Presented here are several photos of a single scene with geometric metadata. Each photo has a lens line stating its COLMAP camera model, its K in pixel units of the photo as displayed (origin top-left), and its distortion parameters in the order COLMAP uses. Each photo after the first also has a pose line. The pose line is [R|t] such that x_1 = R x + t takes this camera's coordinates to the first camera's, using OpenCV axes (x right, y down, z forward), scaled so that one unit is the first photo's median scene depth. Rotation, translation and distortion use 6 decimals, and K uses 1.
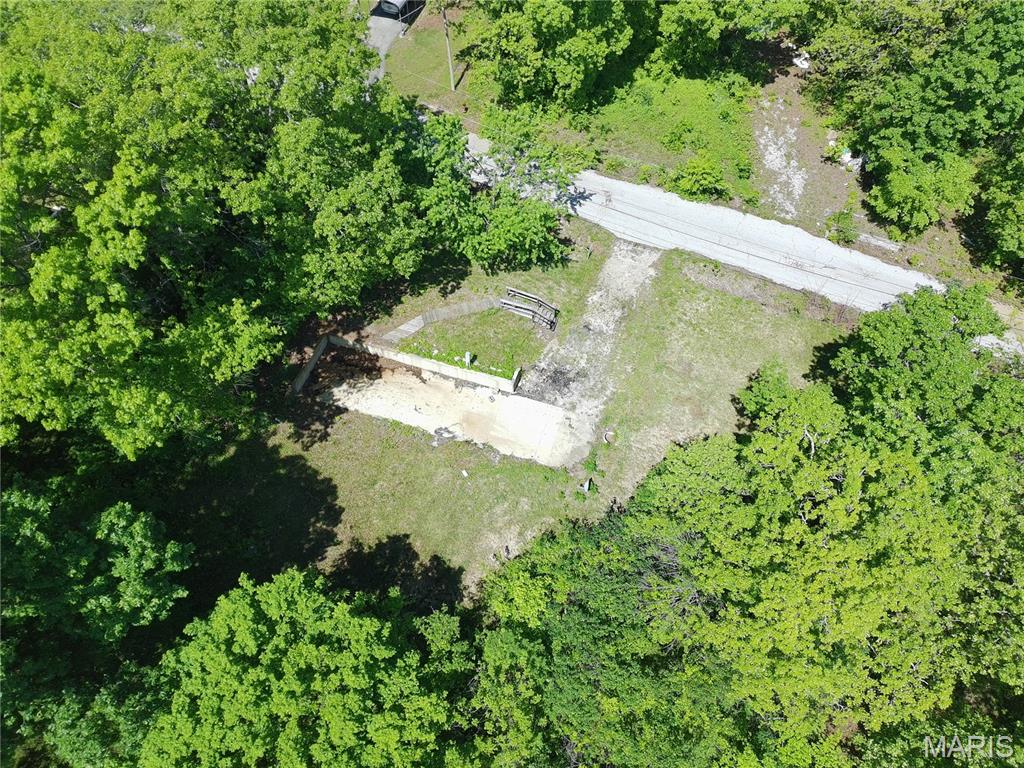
lens RADIAL K [[736.3, 0, 512.0], [0, 736.3, 384.0], [0, 0, 1]] dist [0.054983, -0.001413]
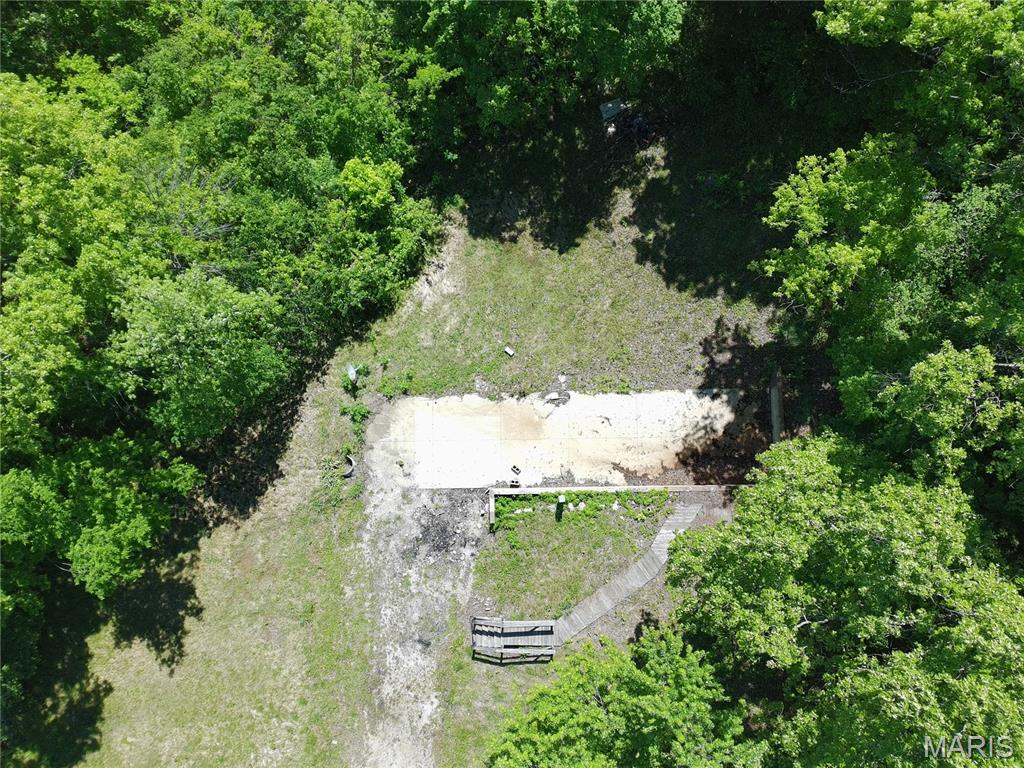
lens RADIAL K [[756.1, 0, 513.2], [0, 756.1, 380.3], [0, 0, 1]] dist [0.051511, -0.006906]
pose [[-0.944836, 0.326627, -0.024481, -0.034959], [-0.265282, -0.719257, 0.642102, -0.387227], [0.192120, 0.613175, 0.766228, 0.373545]]
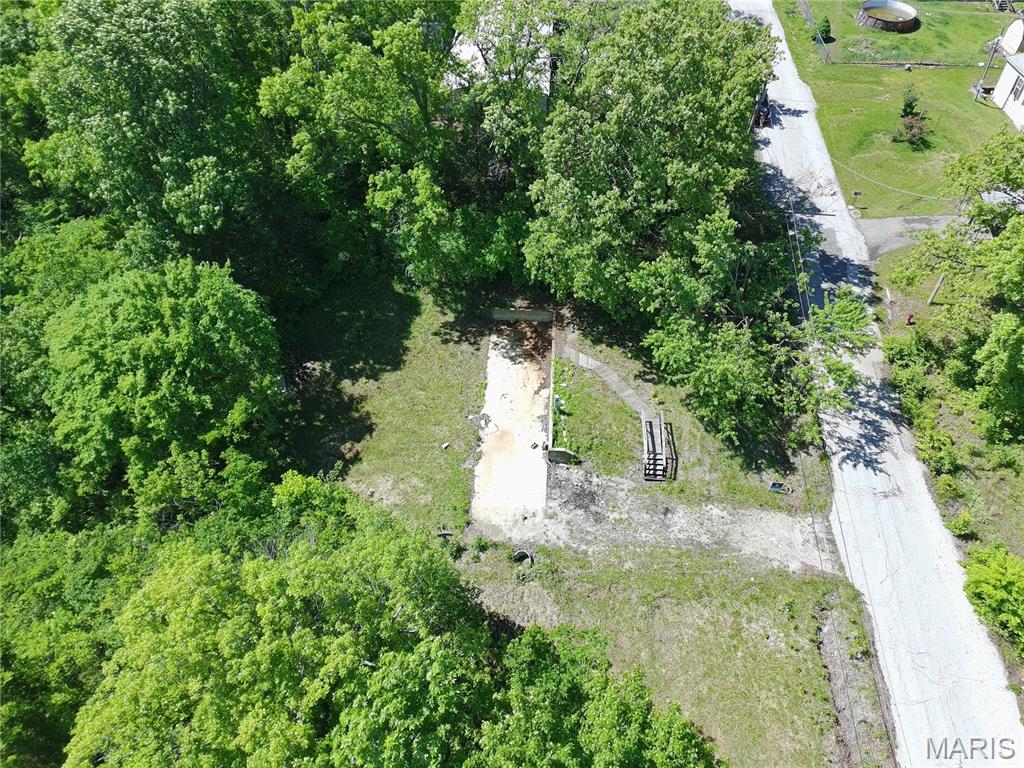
lens RADIAL K [[756.1, 0, 513.2], [0, 756.1, 380.3], [0, 0, 1]] dist [0.051511, -0.006906]
pose [[0.252967, 0.677179, -0.690967, 0.584759], [-0.792933, 0.554318, 0.252959, -0.252847], [0.554315, 0.483900, 0.677182, 0.267995]]
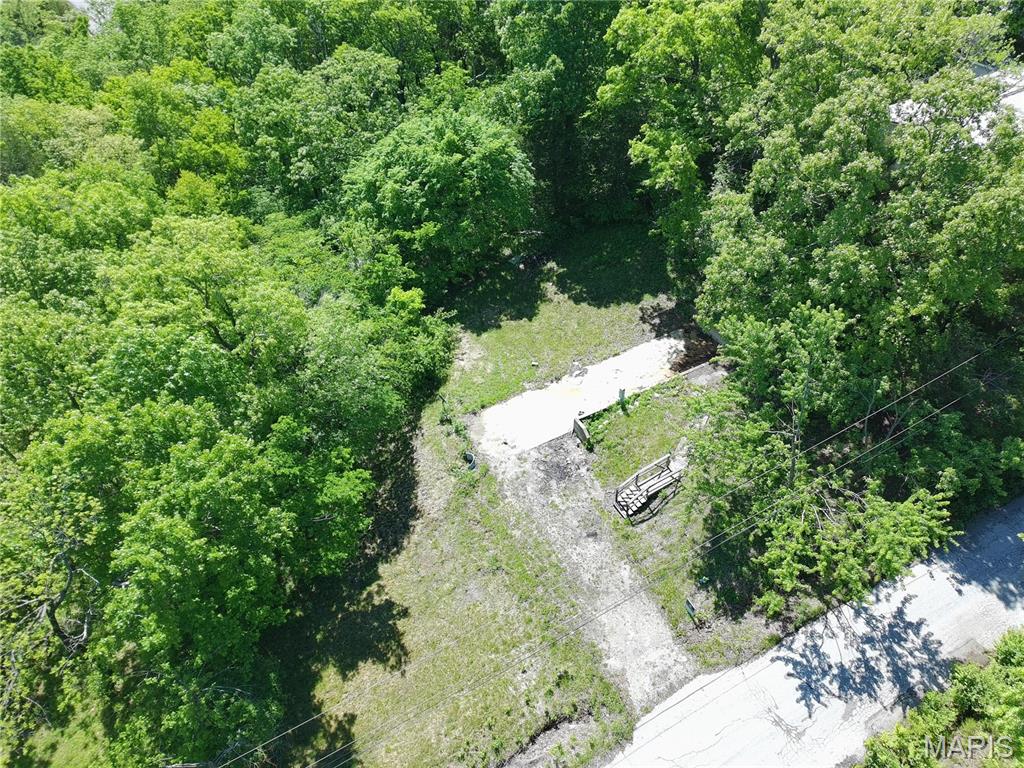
lens RADIAL K [[756.1, 0, 513.2], [0, 756.1, 380.3], [0, 0, 1]] dist [0.051511, -0.006906]
pose [[-0.678389, 0.516555, -0.522455, 0.534289], [-0.602590, 0.015632, 0.797898, -0.724911], [0.420325, 0.856111, 0.300666, 0.609880]]
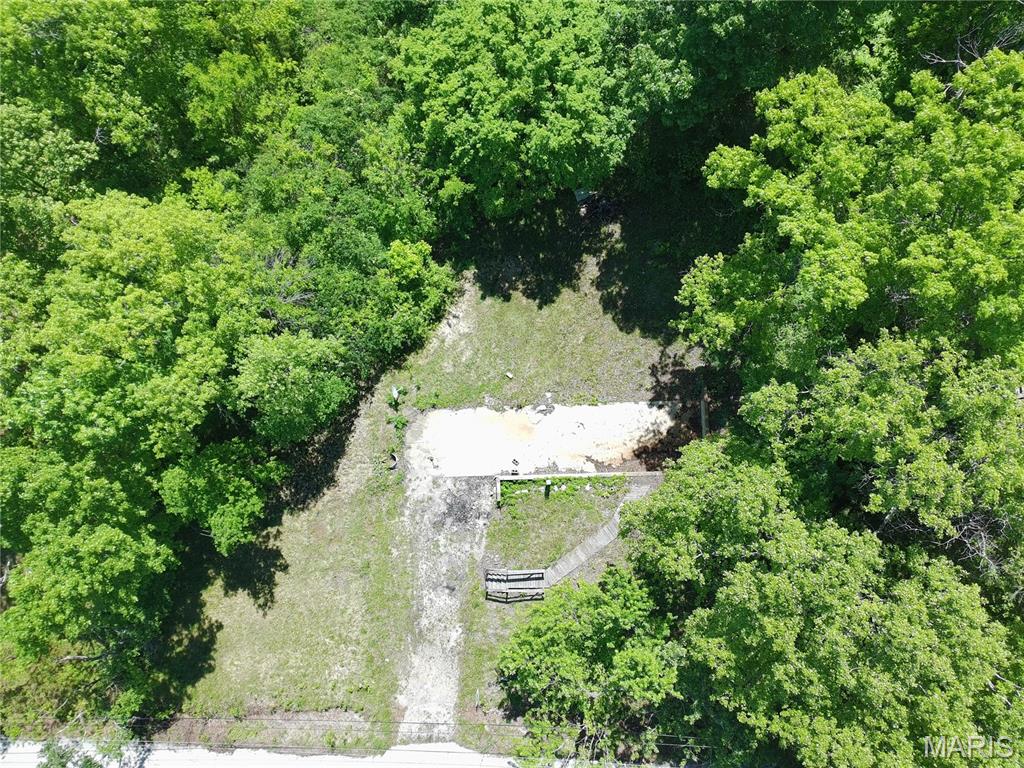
lens RADIAL K [[736.3, 0, 512.0], [0, 736.3, 384.0], [0, 0, 1]] dist [0.054983, -0.001413]
pose [[-0.940382, 0.339107, -0.026254, -0.032375], [-0.277221, -0.719462, 0.636807, -0.526899], [0.197057, 0.606119, 0.770576, 0.170994]]
